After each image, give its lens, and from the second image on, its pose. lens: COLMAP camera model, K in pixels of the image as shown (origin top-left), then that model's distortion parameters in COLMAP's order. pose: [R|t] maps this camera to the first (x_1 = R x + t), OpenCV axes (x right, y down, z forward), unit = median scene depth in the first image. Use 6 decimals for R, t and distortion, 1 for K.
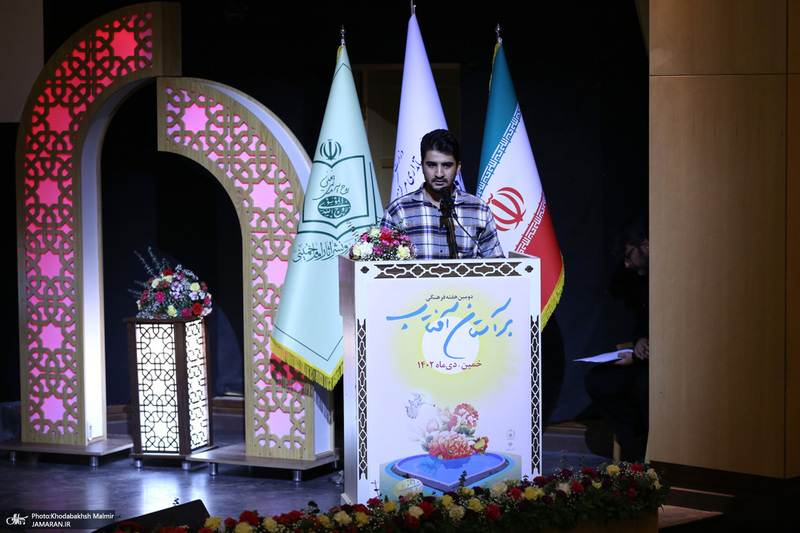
lens RADIAL K [[2369.5, 0, 395.4], [0, 2369.5, 267.4], [0, 0, 1]] dist [-0.130422, 0.000000]
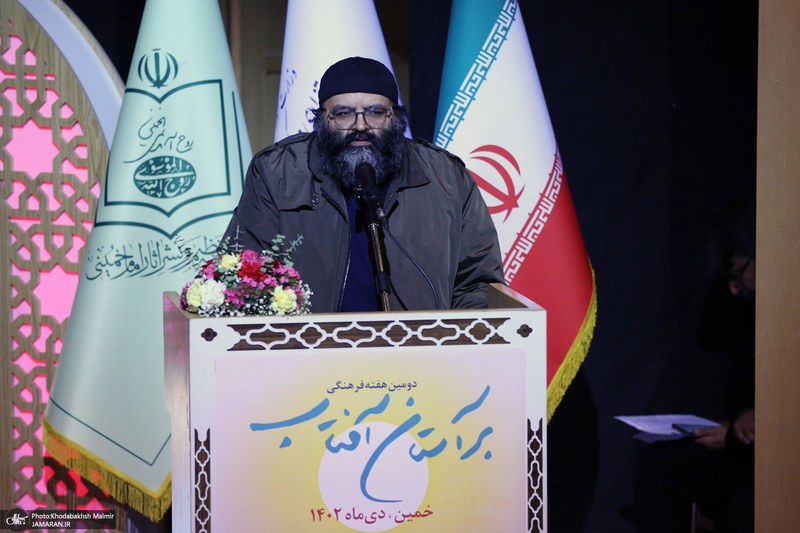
lens RADIAL K [[3894.0, 0, 442.5], [0, 3894.0, 262.1], [0, 0, 1]] dist [0.674731, 0.000000]
pose [[0.999655, 0.003475, 0.026048, 0.013965], [-0.004624, 0.999011, 0.044212, -0.046385], [-0.025868, -0.044317, 0.998683, 0.124649]]
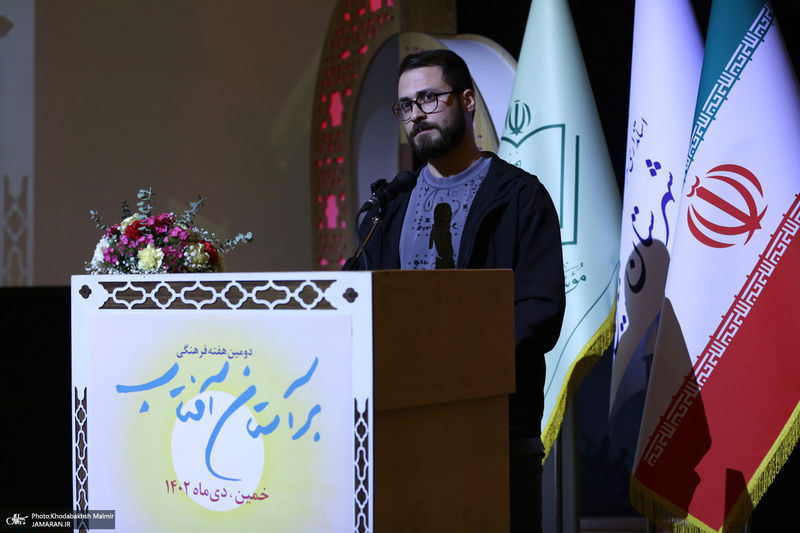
lens RADIAL K [[1815.2, 0, 409.9], [0, 1815.2, 230.1], [0, 0, 1]] dist [-0.285763, 0.000000]
pose [[0.740288, -0.016452, -0.672089, 0.263528], [-0.036631, 0.997228, -0.064759, 0.009112], [0.671291, 0.072560, 0.737634, 0.663656]]
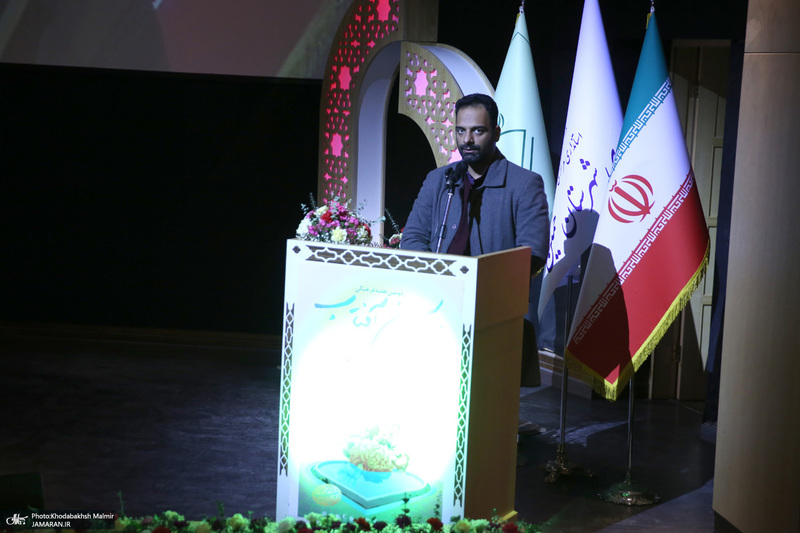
lens RADIAL K [[1523.2, 0, 431.3], [0, 1523.2, 271.0], [0, 0, 1]] dist [0.236369, 0.000000]
pose [[0.831161, 0.119116, -0.543123, 0.305941], [-0.091179, 0.992760, 0.078194, -0.036204], [0.548504, -0.015470, 0.836005, 0.470355]]
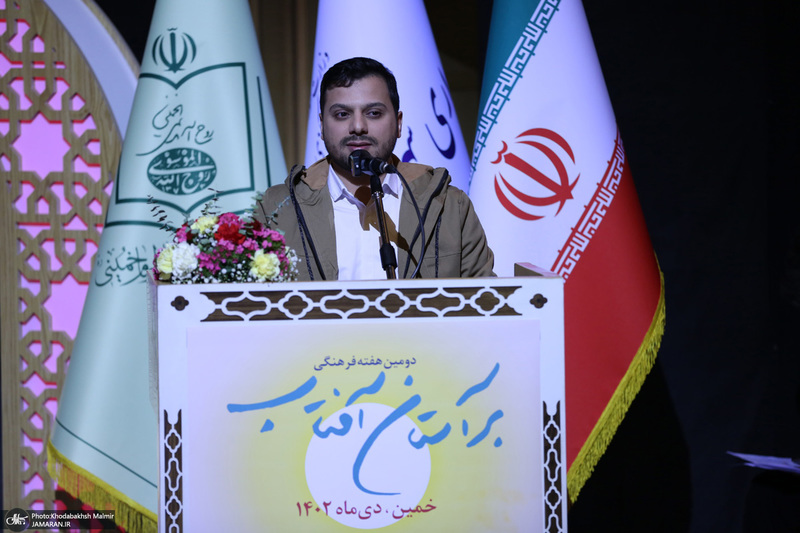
lens RADIAL K [[4214.9, 0, 399.9], [0, 4214.9, 268.8], [0, 0, 1]] dist [1.318474, 0.000000]
pose [[0.998577, -0.001256, -0.053310, 0.064834], [0.000944, 0.999982, -0.005894, -0.000677], [0.053316, 0.005836, 0.998561, 0.154506]]
